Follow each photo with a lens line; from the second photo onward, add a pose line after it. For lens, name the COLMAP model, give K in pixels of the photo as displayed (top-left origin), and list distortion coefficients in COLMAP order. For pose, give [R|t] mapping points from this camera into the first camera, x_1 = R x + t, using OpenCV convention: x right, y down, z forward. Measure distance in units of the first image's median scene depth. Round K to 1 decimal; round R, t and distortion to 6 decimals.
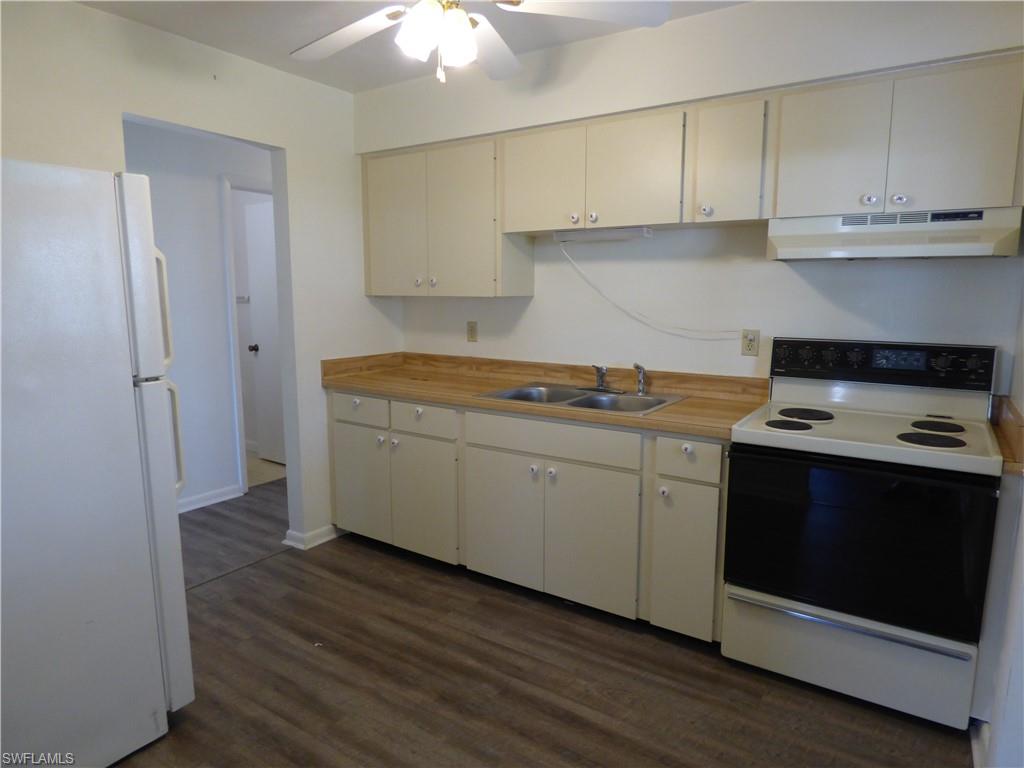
lens RADIAL K [[621.3, 0, 525.8], [0, 621.3, 386.7], [0, 0, 1]] dist [-0.007794, -0.002072]
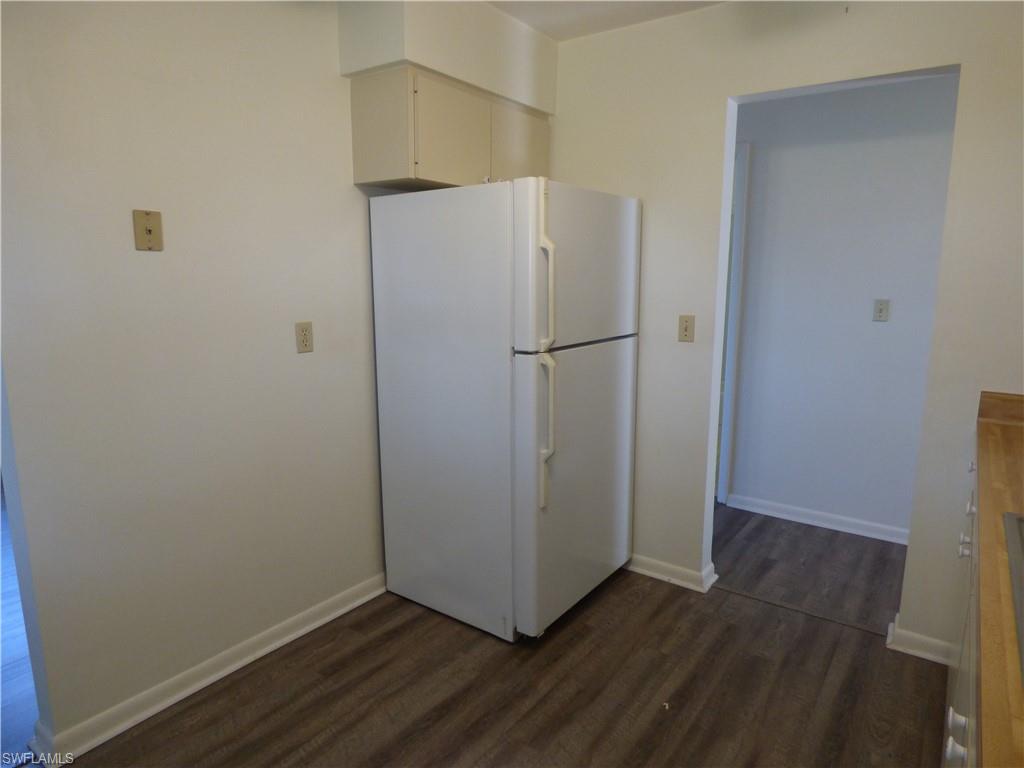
lens RADIAL K [[621.9, 0, 512.0], [0, 621.9, 384.0], [0, 0, 1]] dist [-0.017927, -0.001602]
pose [[-0.053127, 0.169471, -0.984102, 0.398820], [-0.155603, 0.972051, 0.175795, -0.111220], [0.986390, 0.162468, -0.025272, 0.710843]]
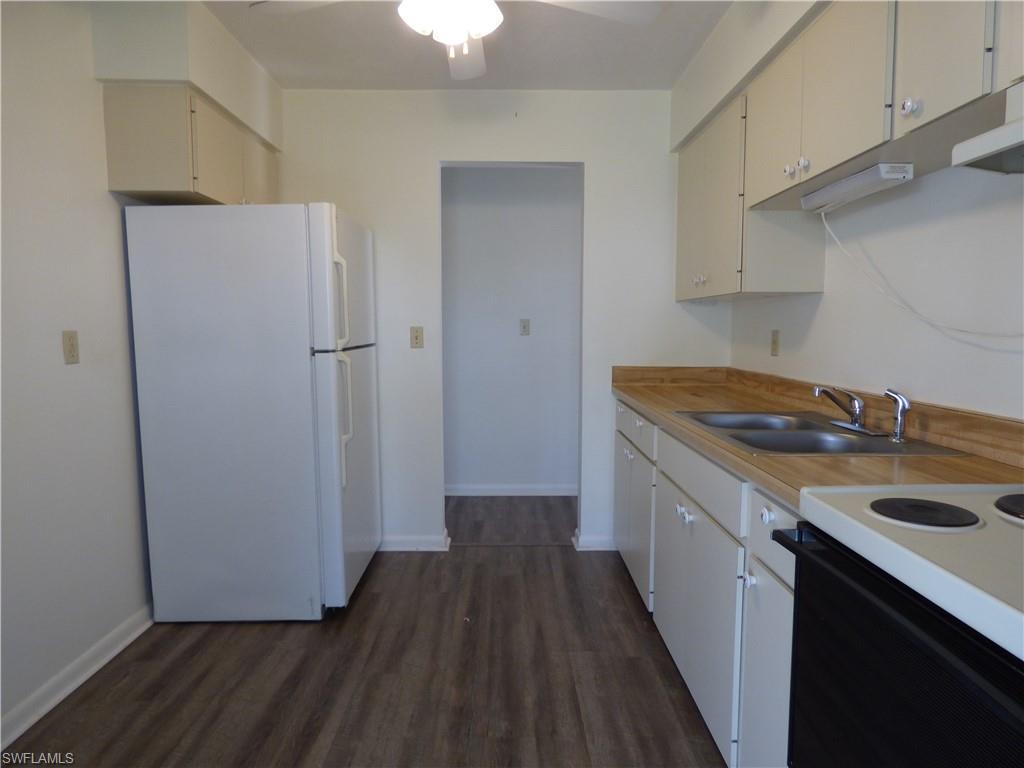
lens RADIAL K [[627.8, 0, 514.7], [0, 627.8, 386.4], [0, 0, 1]] dist [-0.007685, -0.002845]
pose [[0.560192, 0.075897, -0.824878, 0.541823], [-0.122796, 0.992400, 0.007917, 0.000517], [0.819211, 0.096856, 0.565255, 0.399527]]
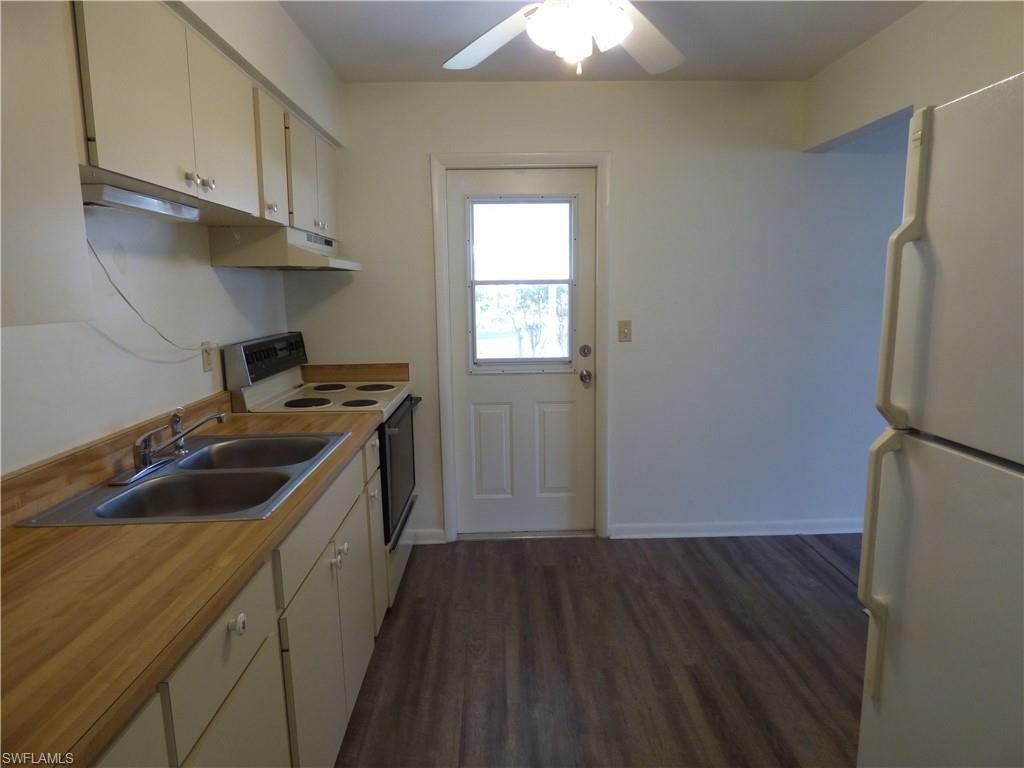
lens RADIAL K [[626.4, 0, 506.8], [0, 626.4, 385.0], [0, 0, 1]] dist [-0.001153, -0.000250]
pose [[-0.556239, -0.120139, 0.822292, -0.647935], [0.142759, 0.960971, 0.236970, -0.193986], [-0.818668, 0.249202, -0.517379, 1.196476]]
